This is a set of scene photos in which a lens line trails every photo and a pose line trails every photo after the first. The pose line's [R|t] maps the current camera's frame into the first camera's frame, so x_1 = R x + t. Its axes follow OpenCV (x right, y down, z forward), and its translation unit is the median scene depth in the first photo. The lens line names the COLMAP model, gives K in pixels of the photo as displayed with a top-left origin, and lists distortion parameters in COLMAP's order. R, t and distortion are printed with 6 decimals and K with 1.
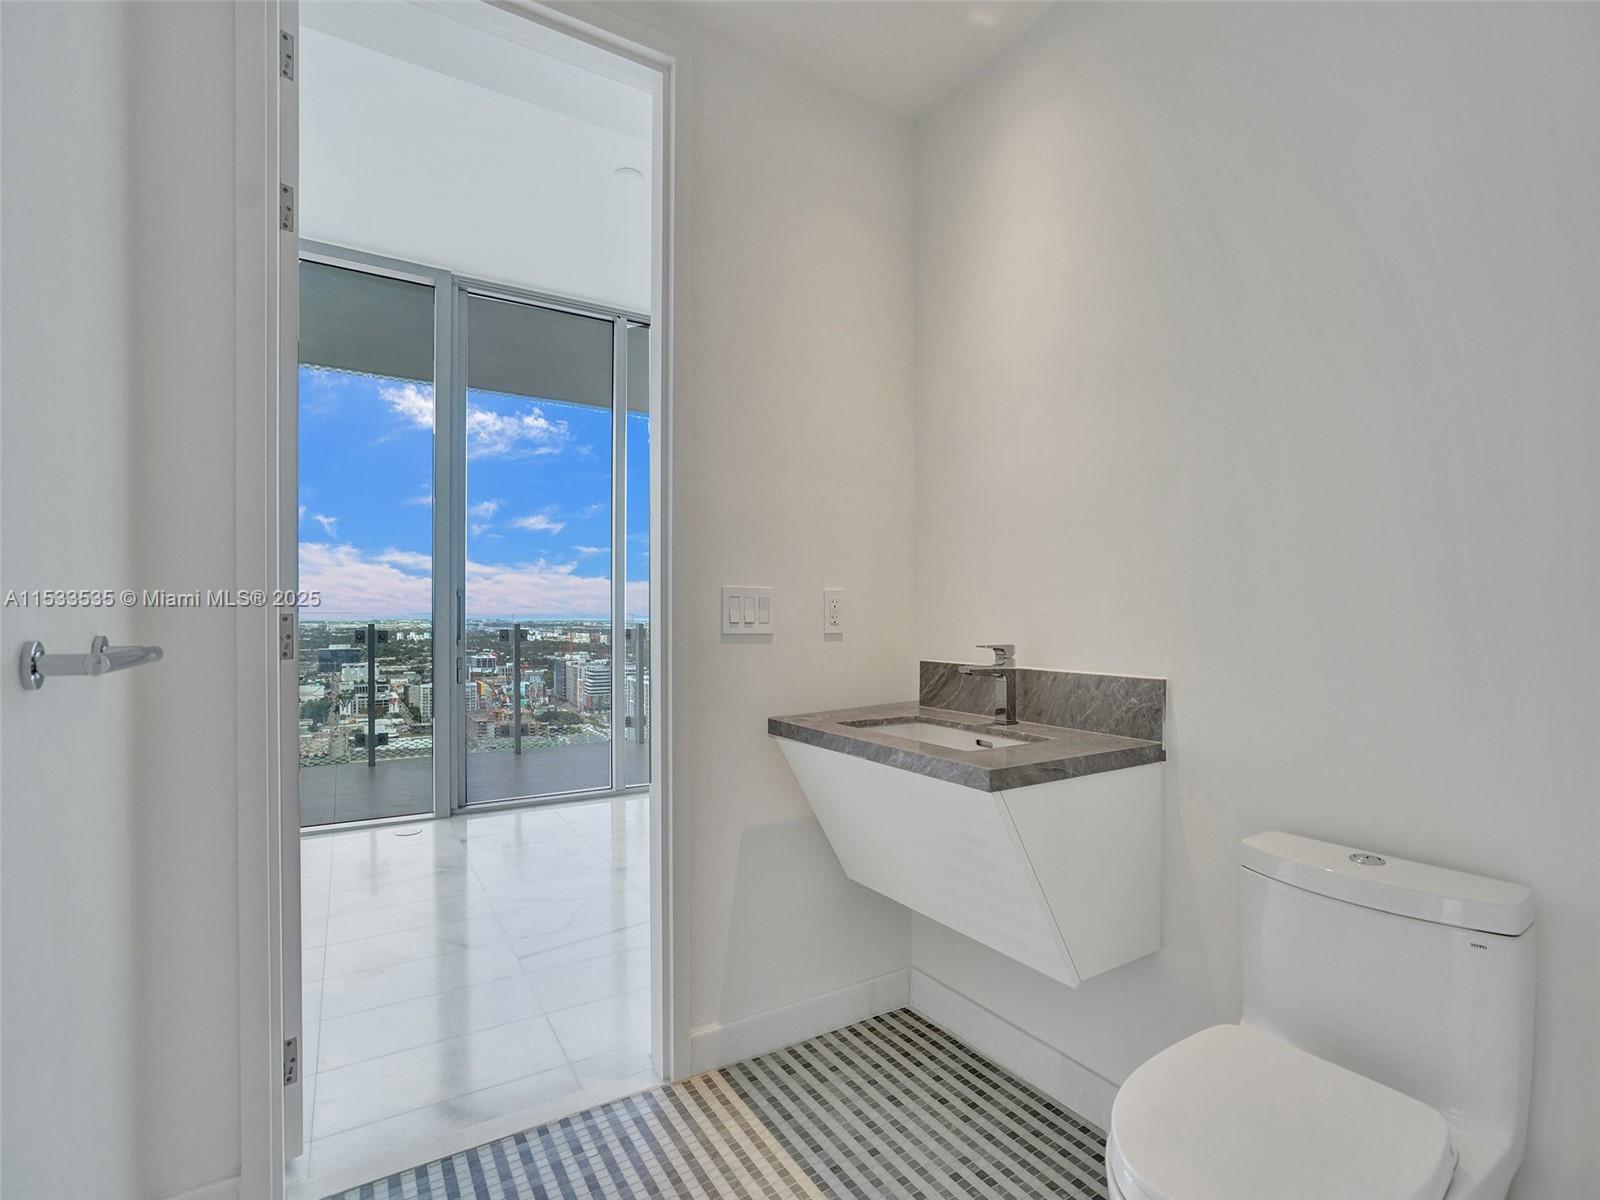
lens RADIAL K [[755.7, 0, 797.8], [0, 755.7, 607.6], [0, 0, 1]] dist [-0.070561, 0.042376]
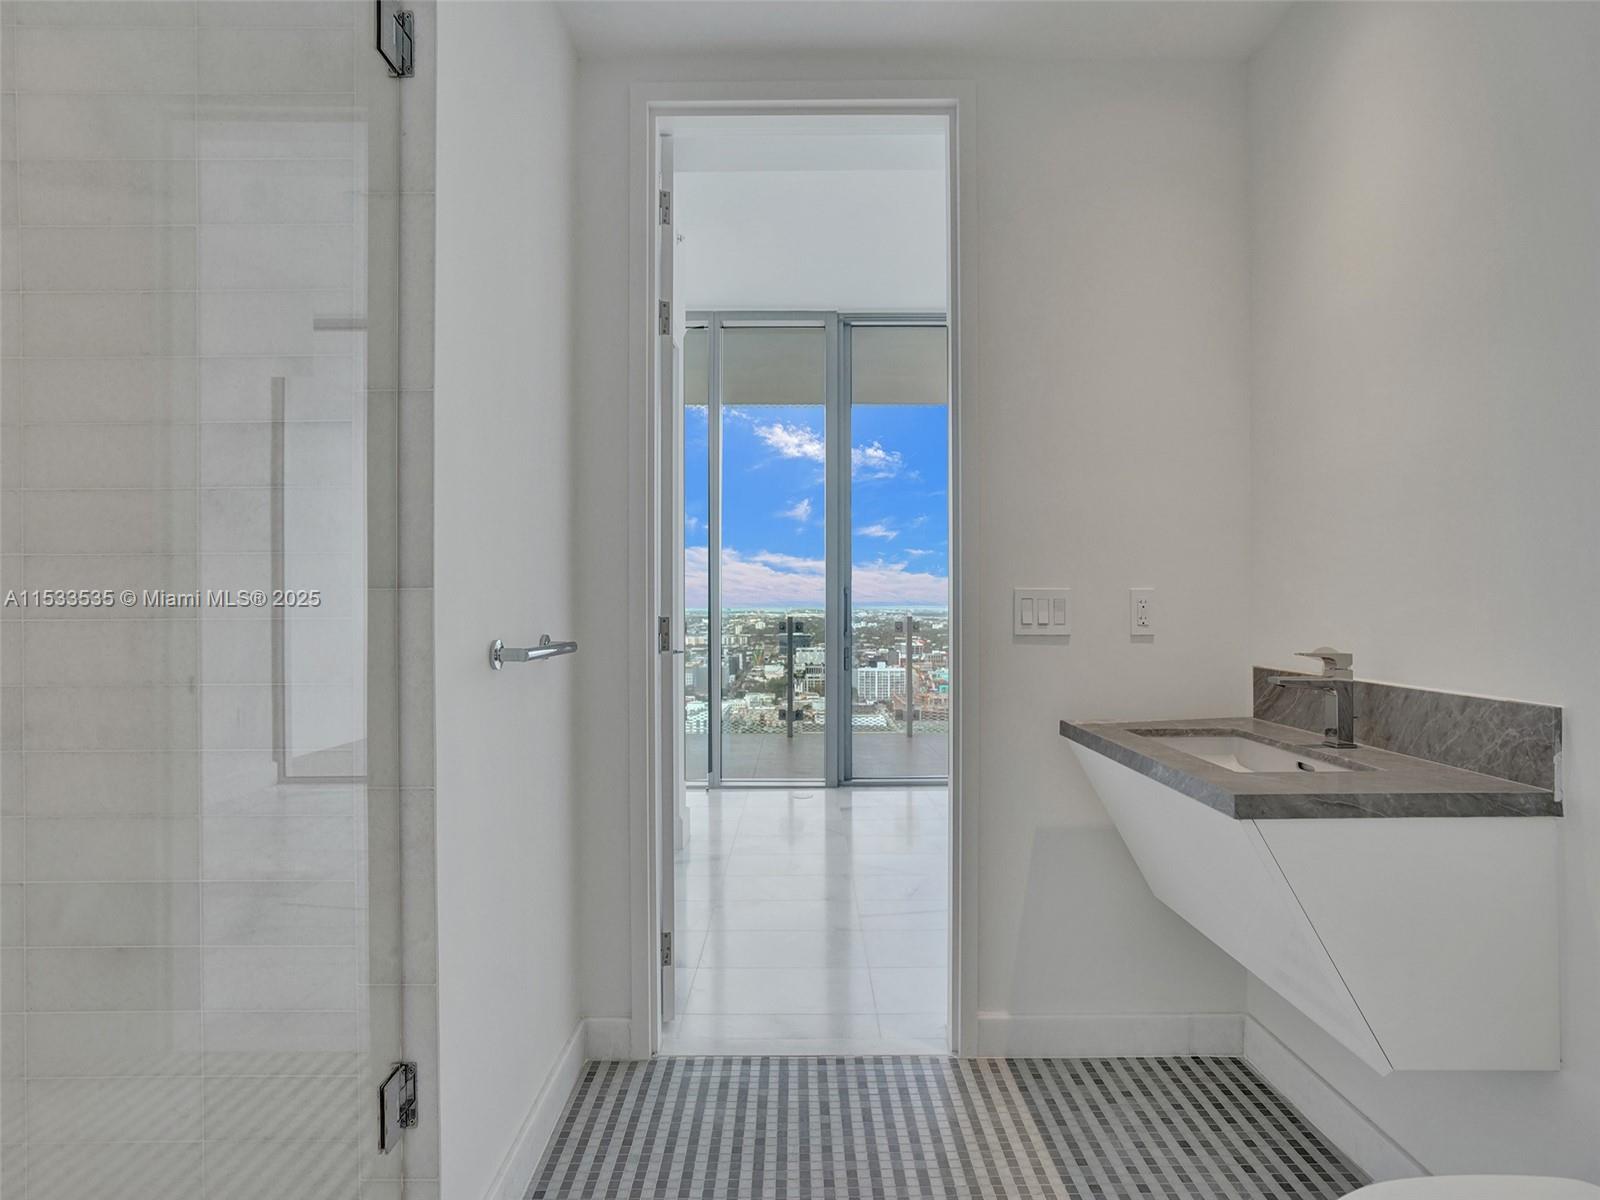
lens RADIAL K [[754.6, 0, 800.0], [0, 754.6, 600.0], [0, 0, 1]] dist [-0.024304, 0.010811]
pose [[0.851912, -0.008360, -0.523618, 0.203399], [0.010968, 0.999938, 0.001879, -0.018960], [0.523569, -0.007344, 0.851951, -0.034726]]
